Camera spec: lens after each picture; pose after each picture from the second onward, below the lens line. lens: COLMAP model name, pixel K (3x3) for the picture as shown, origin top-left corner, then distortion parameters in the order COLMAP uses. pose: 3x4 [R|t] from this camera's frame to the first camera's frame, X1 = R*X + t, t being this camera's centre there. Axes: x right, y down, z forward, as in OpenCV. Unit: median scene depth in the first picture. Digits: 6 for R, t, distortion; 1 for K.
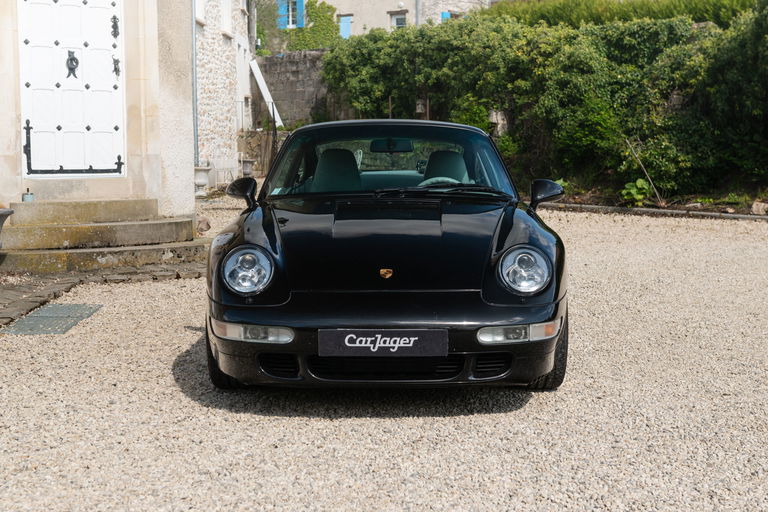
lens RADIAL K [[1282.7, 0, 387.0], [0, 1282.7, 259.1], [0, 0, 1]] dist [-0.046035, 0.000000]
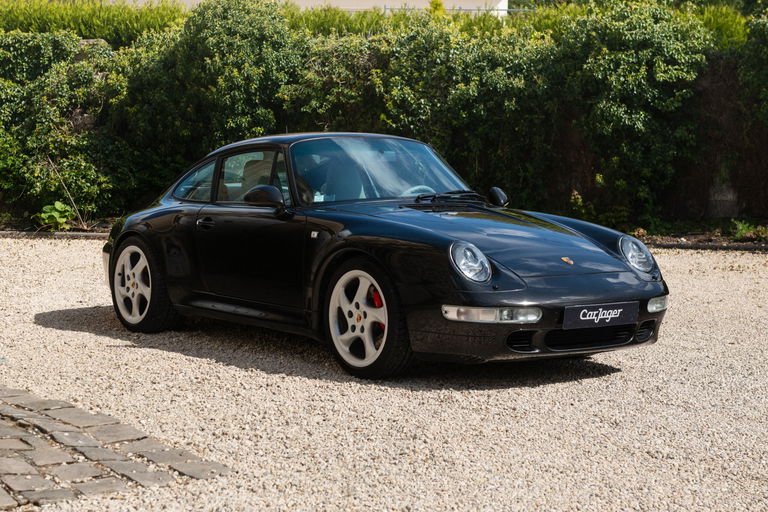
lens RADIAL K [[1449.3, 0, 383.3], [0, 1449.3, 257.8], [0, 0, 1]] dist [0.022315, 0.000000]
pose [[0.793266, -0.033896, 0.607931, -0.449699], [0.051564, 0.998602, -0.011605, 0.006736], [-0.606688, 0.040553, 0.793905, 0.005617]]
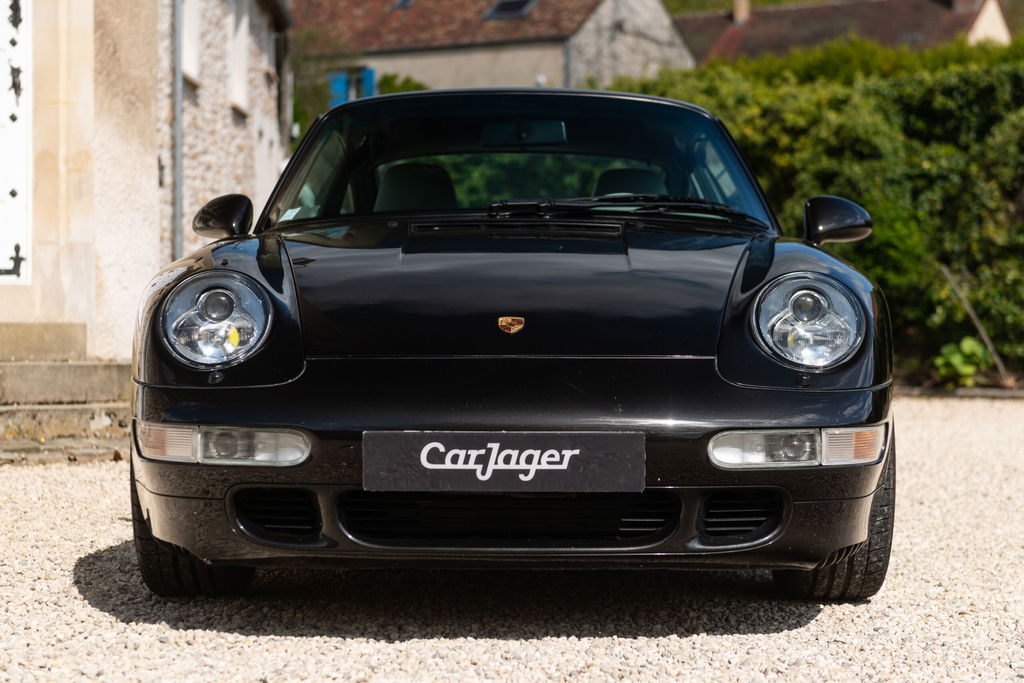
lens RADIAL K [[2168.2, 0, 506.1], [0, 2168.2, 335.8], [0, 0, 1]] dist [-0.023058, 0.000000]
pose [[0.999980, 0.004677, -0.004337, 0.000436], [-0.005055, 0.995784, -0.091586, 0.040282], [0.003891, 0.091606, 0.995788, 0.098647]]
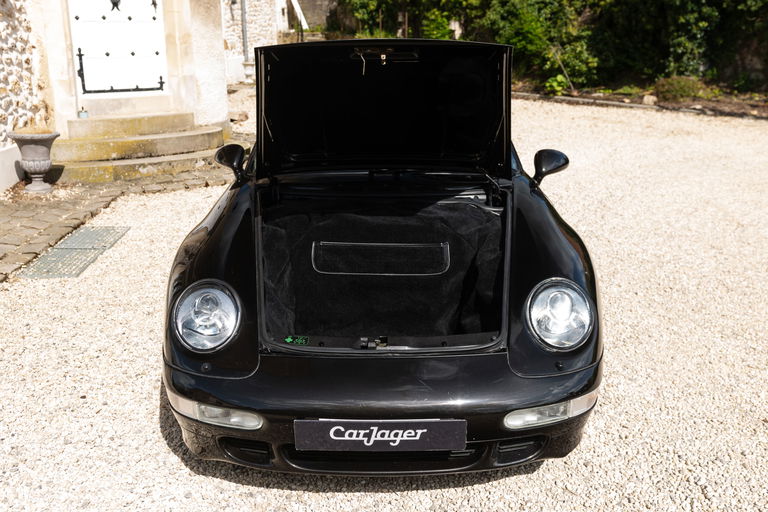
lens RADIAL K [[761.6, 0, 386.2], [0, 761.6, 244.4], [0, 0, 1]] dist [-0.015009, 0.000000]
pose [[0.999940, -0.003787, 0.010325, -0.001703], [0.001834, 0.983132, 0.182887, -0.055770], [-0.010843, -0.182857, 0.983080, 0.256014]]
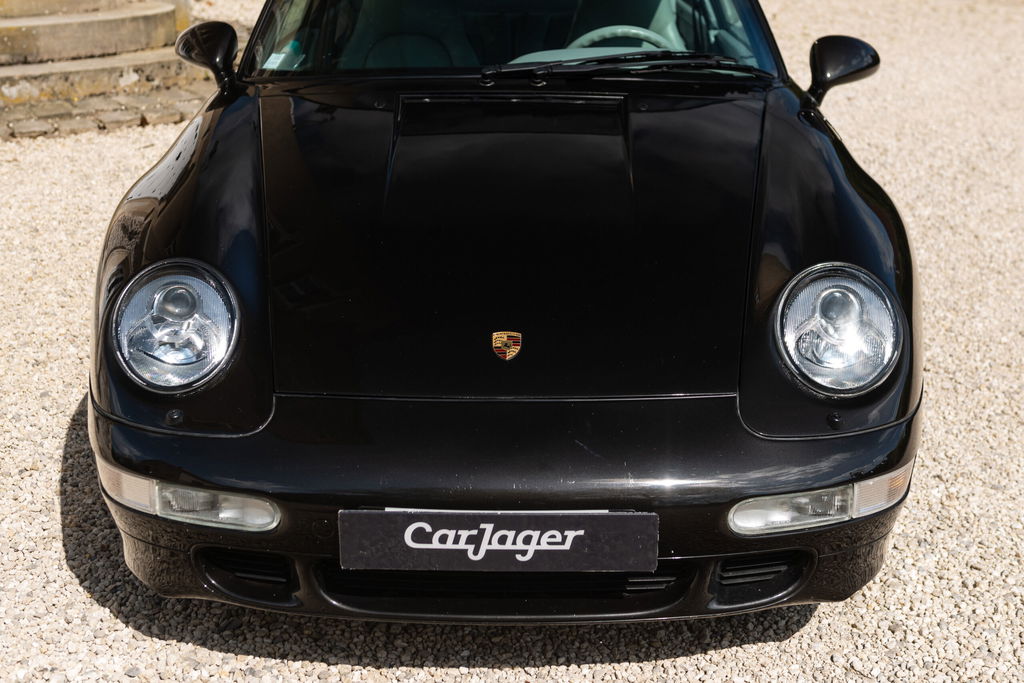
lens RADIAL K [[1709.5, 0, 513.5], [0, 1709.5, 259.0], [0, 0, 1]] dist [-0.008203, 0.000000]
pose [[0.999970, 0.006083, 0.004740, -0.000570], [-0.006792, 0.985779, 0.167911, -0.050128], [-0.003651, -0.167938, 0.985791, 0.211801]]
